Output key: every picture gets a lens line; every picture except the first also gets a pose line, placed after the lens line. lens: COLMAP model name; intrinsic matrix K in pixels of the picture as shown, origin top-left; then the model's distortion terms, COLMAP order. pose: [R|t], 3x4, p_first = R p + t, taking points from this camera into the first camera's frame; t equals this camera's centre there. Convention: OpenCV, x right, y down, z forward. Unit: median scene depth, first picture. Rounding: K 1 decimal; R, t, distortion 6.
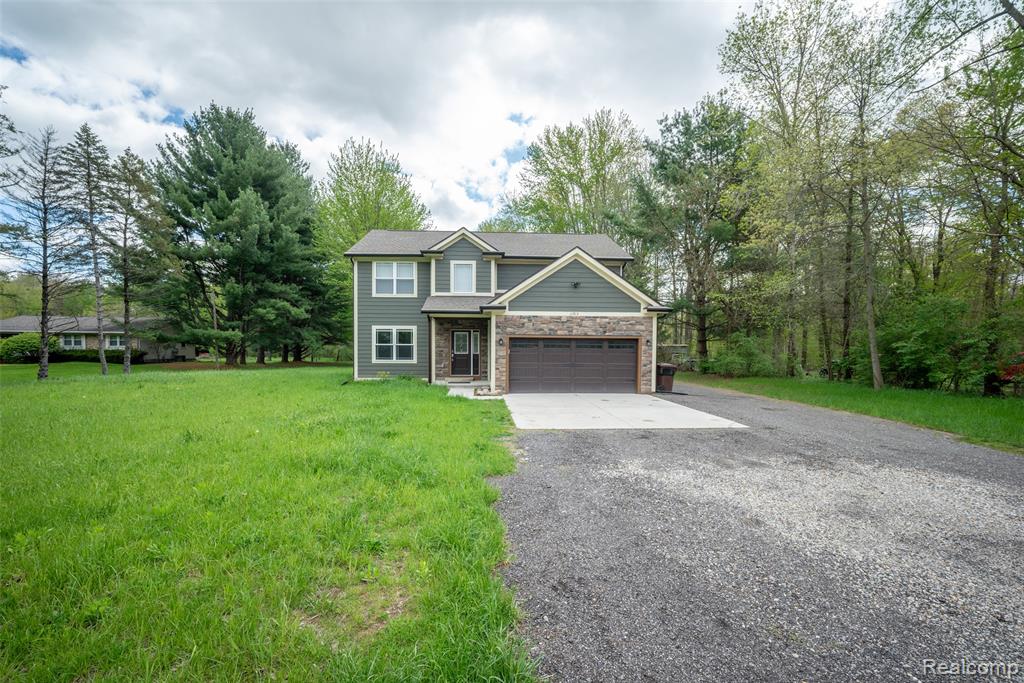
lens RADIAL K [[403.5, 0, 512.2], [0, 403.5, 352.0], [0, 0, 1]] dist [-0.009078, 0.000064]
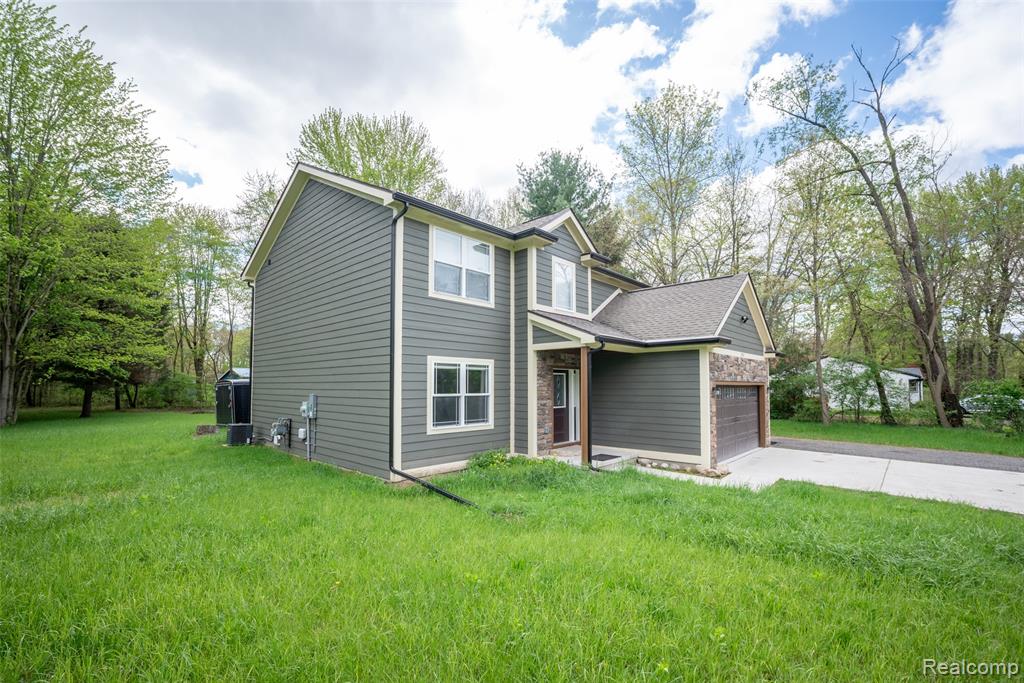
lens RADIAL K [[440.6, 0, 508.4], [0, 440.6, 366.1], [0, 0, 1]] dist [-0.011020, 0.000592]
pose [[0.732288, 0.026346, 0.680485, -0.640837], [0.004219, 0.999057, -0.043220, -0.030897], [-0.680982, 0.034520, 0.731486, 0.558292]]
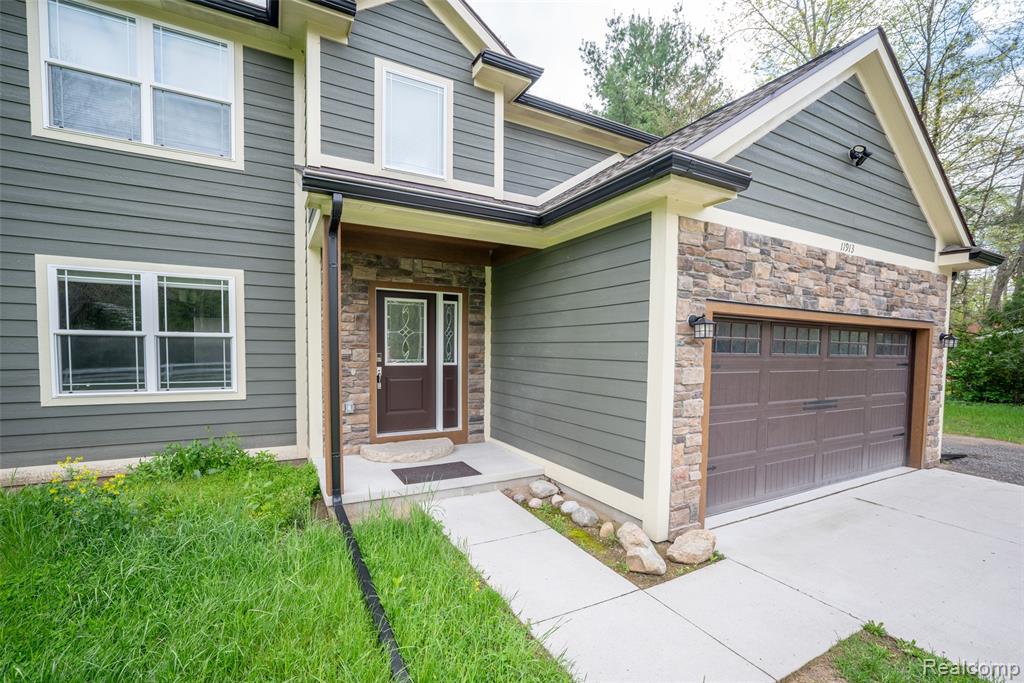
lens RADIAL K [[440.6, 0, 508.4], [0, 440.6, 366.1], [0, 0, 1]] dist [-0.011020, 0.000592]
pose [[0.914499, -0.010709, 0.404448, -0.194358], [-0.005941, 0.999186, 0.039891, -0.010251], [-0.404546, -0.038883, 0.913691, 0.645711]]
